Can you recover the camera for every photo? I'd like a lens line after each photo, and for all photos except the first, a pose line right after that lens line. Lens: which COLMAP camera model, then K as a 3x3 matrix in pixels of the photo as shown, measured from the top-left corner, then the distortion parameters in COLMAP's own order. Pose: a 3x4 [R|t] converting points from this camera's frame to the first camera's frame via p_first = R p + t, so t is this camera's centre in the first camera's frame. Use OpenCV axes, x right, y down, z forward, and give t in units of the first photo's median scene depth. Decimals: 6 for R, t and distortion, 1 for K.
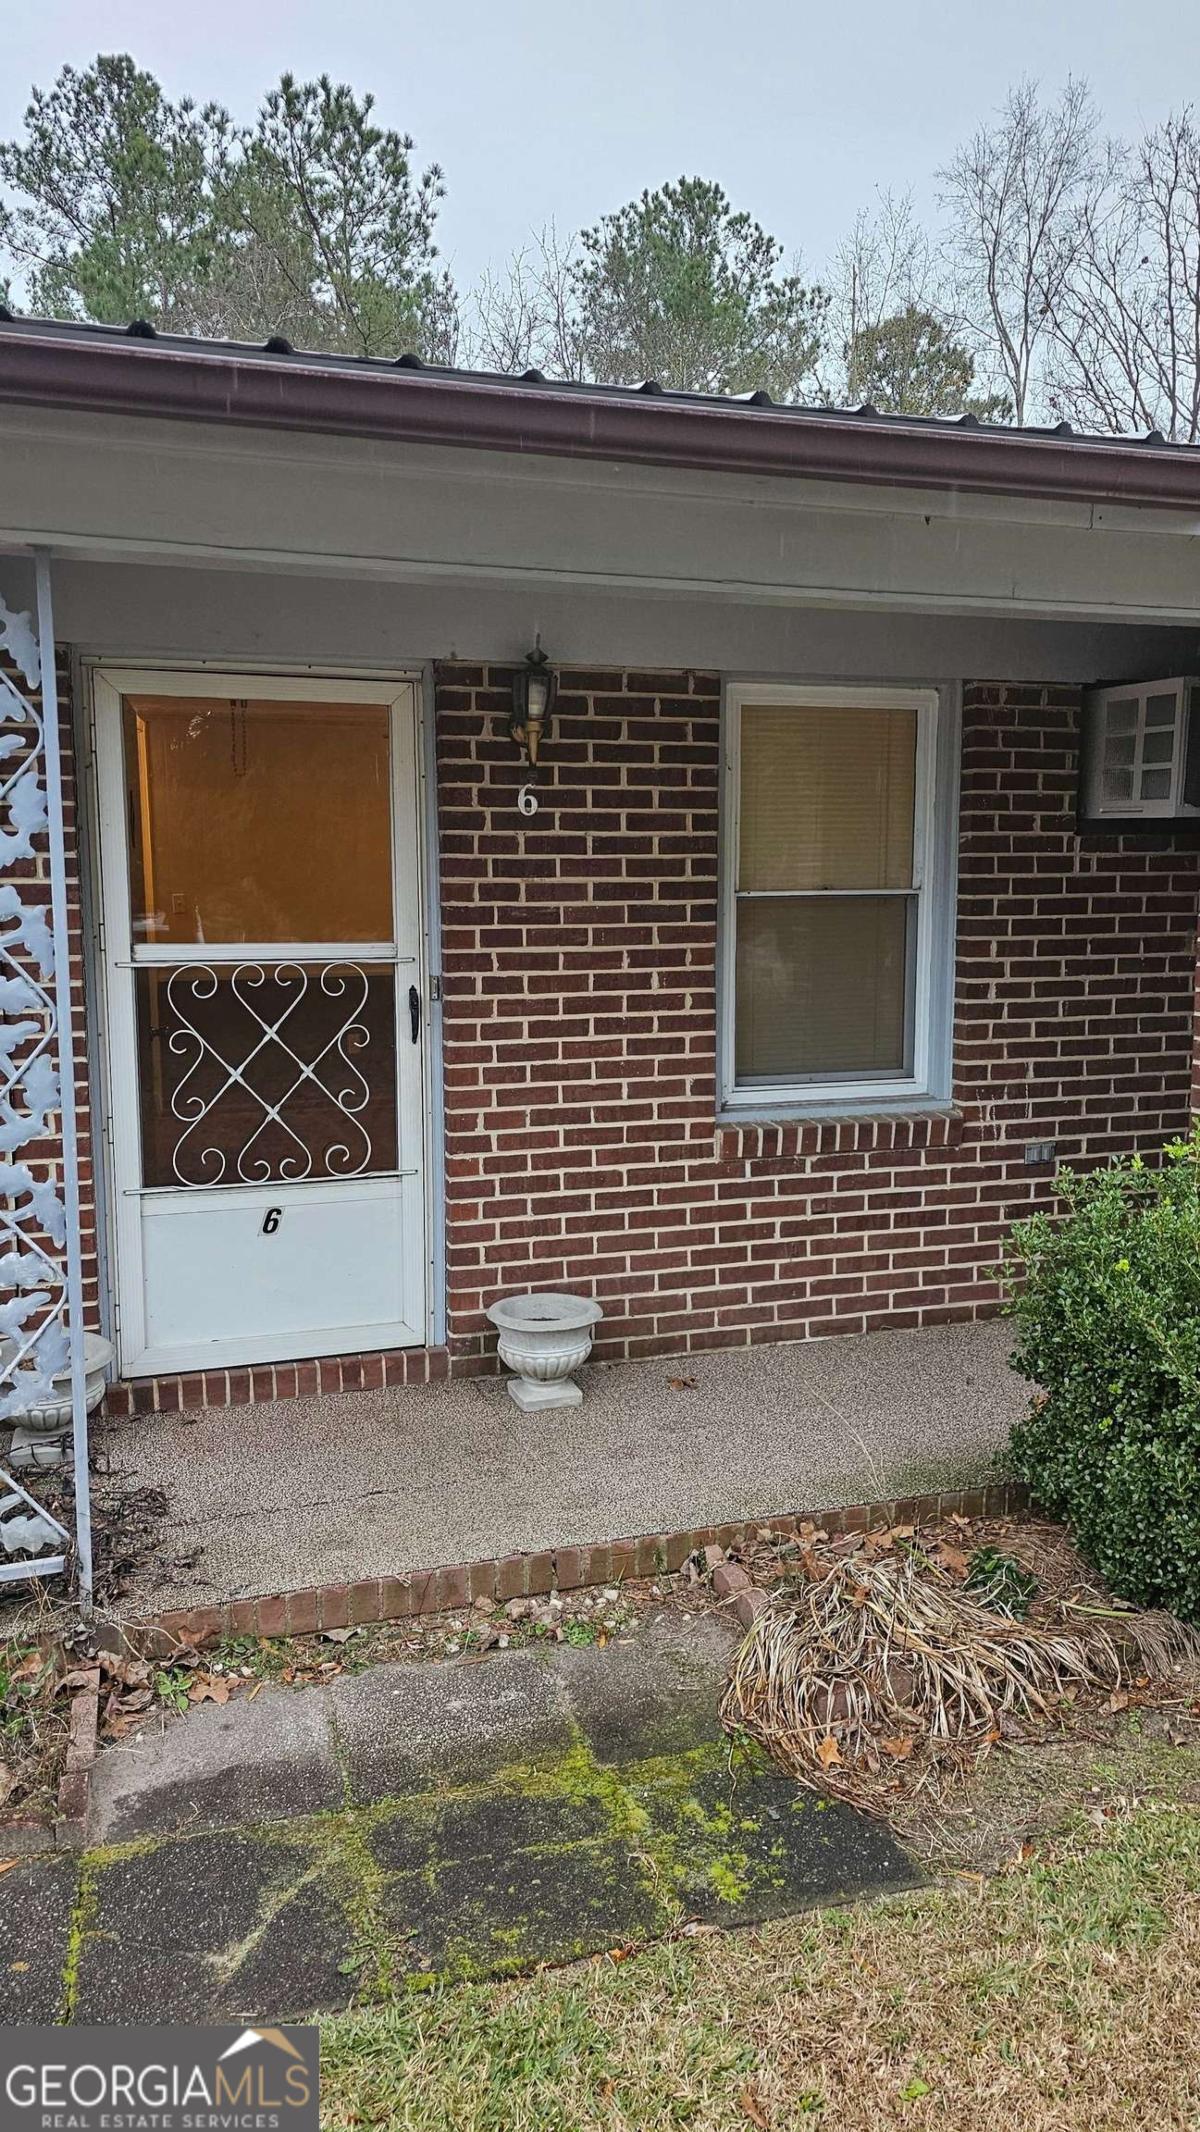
lens RADIAL K [[1408.2, 0, 559.6], [0, 1408.2, 1033.0], [0, 0, 1]] dist [0.085332, -0.061858]
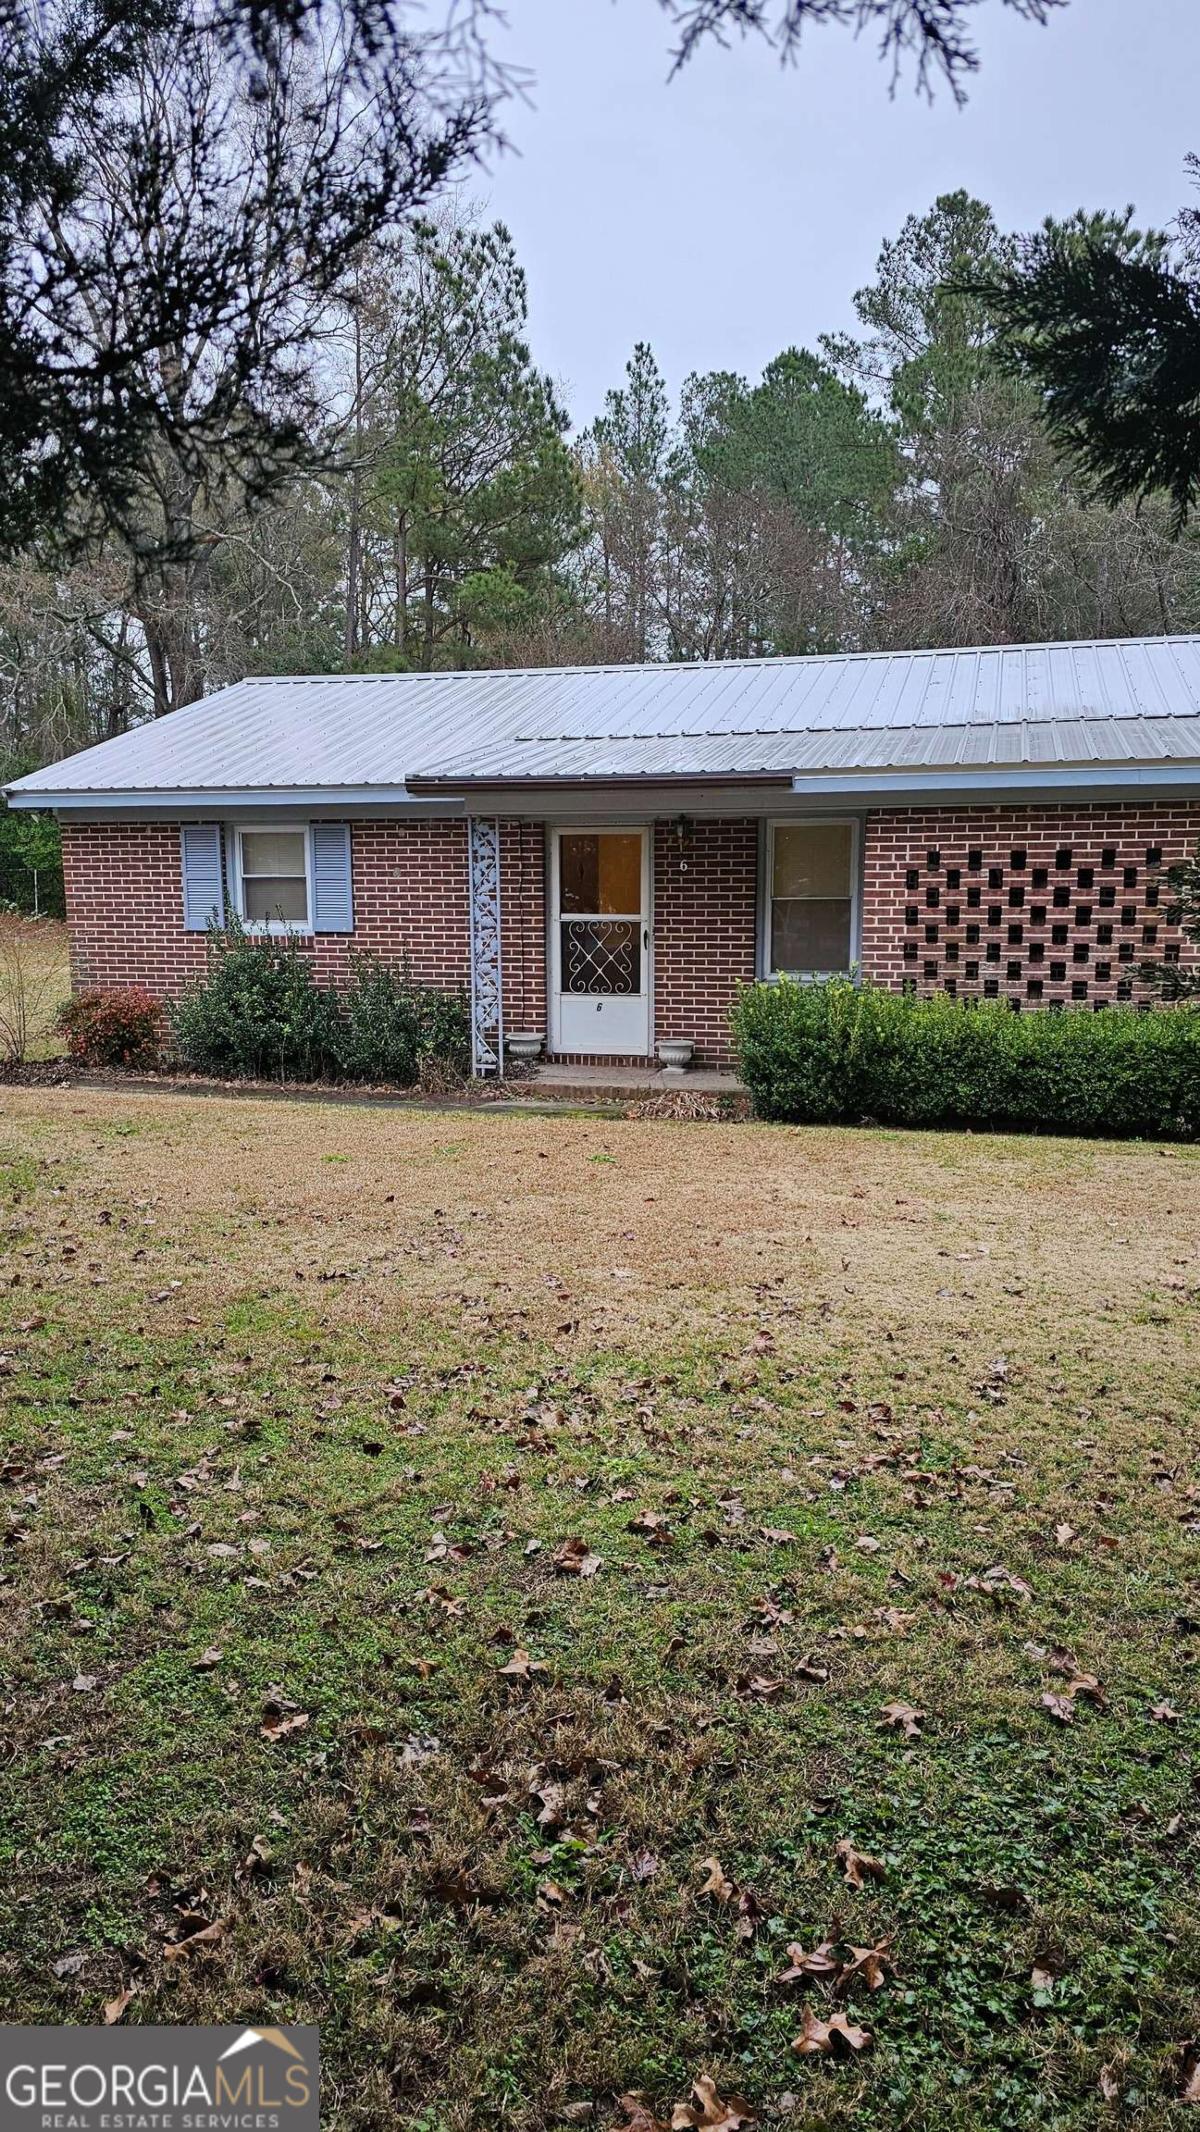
lens RADIAL K [[1427.2, 0, 592.3], [0, 1427.2, 1064.0], [0, 0, 1]] dist [0.089222, -0.090999]
pose [[0.834999, 0.069667, -0.545823, 1.401828], [-0.061158, 0.997557, 0.033765, 0.146865], [0.546842, 0.005188, 0.837220, -1.493027]]
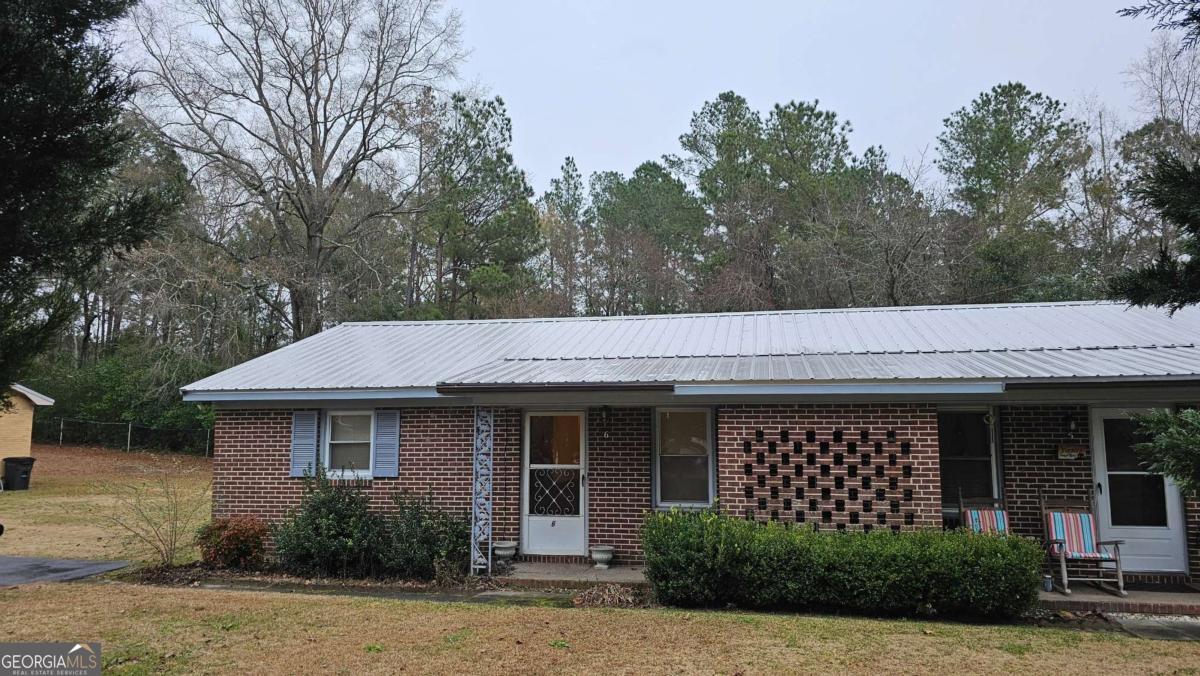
lens RADIAL K [[803.3, 0, 611.0], [0, 803.3, 337.4], [0, 0, 1]] dist [0.089222, -0.090999]
pose [[0.879091, -0.055163, -0.473452, 1.254228], [-0.052507, 0.976029, -0.211212, 0.081535], [0.473753, 0.210534, 0.855122, -1.327632]]
